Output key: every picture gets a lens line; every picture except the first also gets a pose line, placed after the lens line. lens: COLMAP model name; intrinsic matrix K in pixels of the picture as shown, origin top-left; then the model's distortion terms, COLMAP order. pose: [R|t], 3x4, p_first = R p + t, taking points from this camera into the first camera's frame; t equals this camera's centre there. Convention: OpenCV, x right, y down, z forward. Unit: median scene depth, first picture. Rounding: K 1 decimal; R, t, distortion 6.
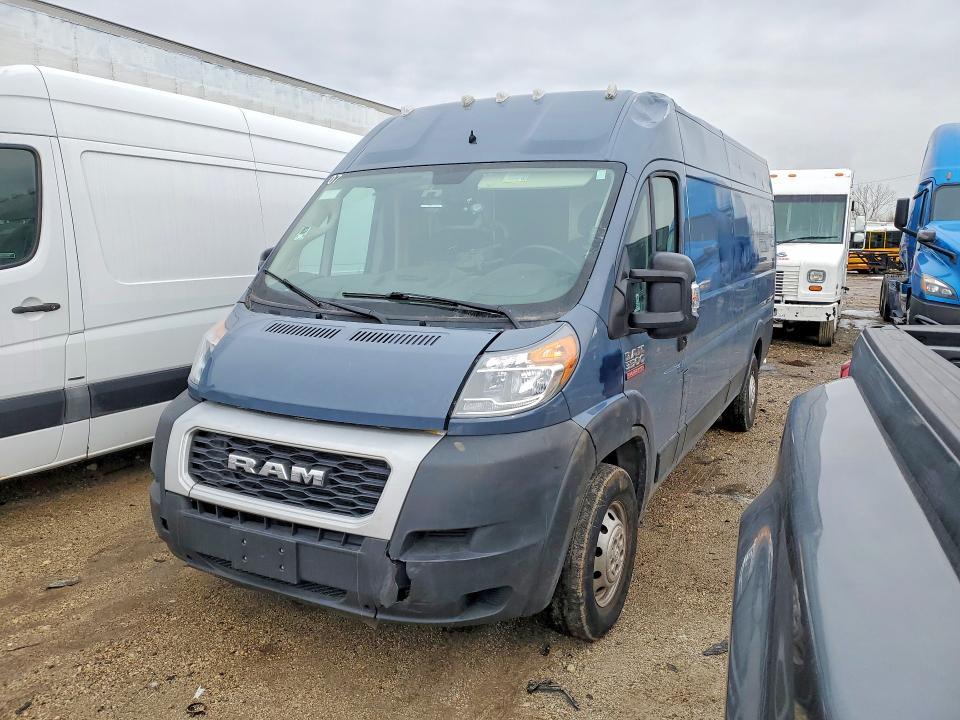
lens RADIAL K [[727.9, 0, 479.4], [0, 727.9, 362.1], [0, 0, 1]] dist [0.056418, -0.050527]
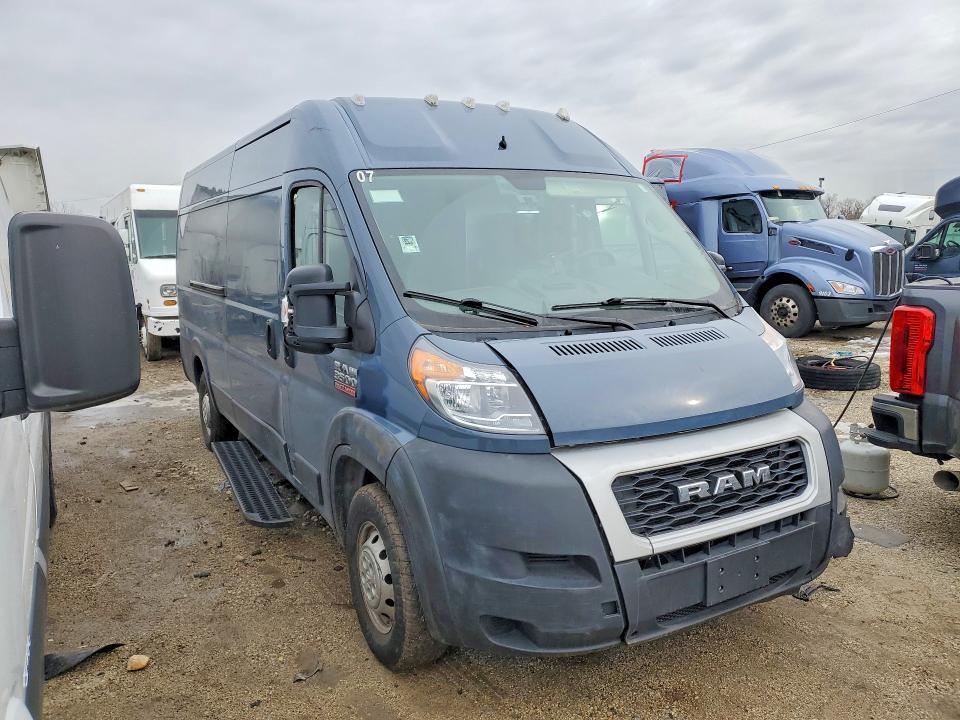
lens RADIAL K [[727.9, 0, 481.9], [0, 727.9, 358.1], [0, 0, 1]] dist [0.056418, -0.050527]
pose [[0.552693, -0.144242, 0.820807, -1.142769], [0.166756, 0.984131, 0.060657, -0.117071], [-0.816531, 0.103350, 0.567975, 0.657957]]
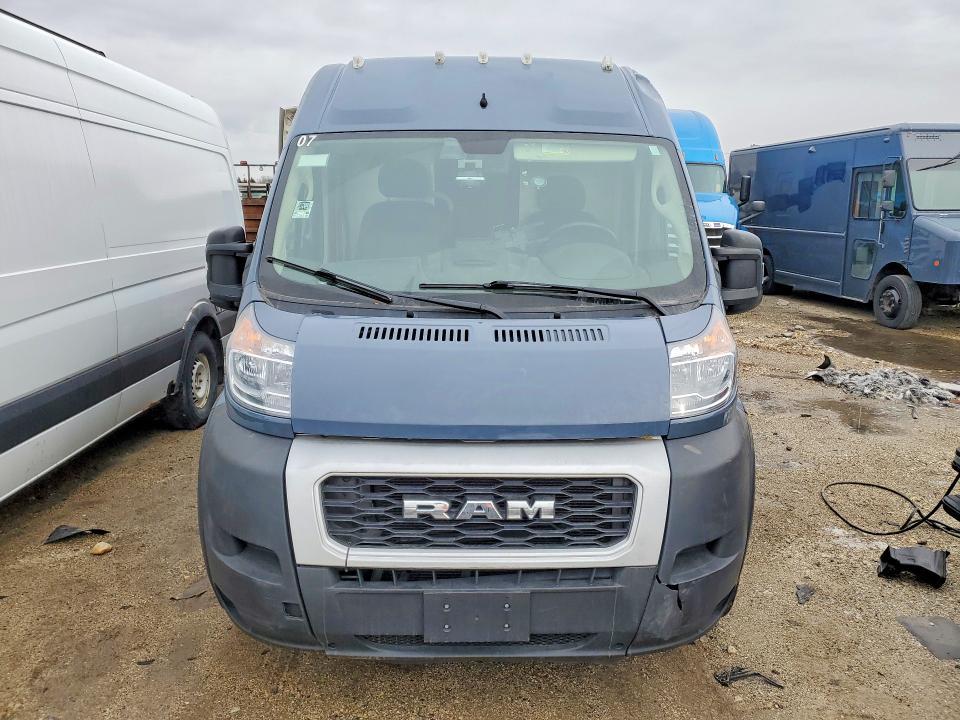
lens RADIAL K [[727.9, 0, 483.4], [0, 727.9, 360.1], [0, 0, 1]] dist [0.056418, -0.050527]
pose [[0.883173, -0.093558, 0.459621, -0.592322], [0.075130, 0.995470, 0.058267, -0.060002], [-0.462991, -0.016929, 0.886201, 0.270307]]
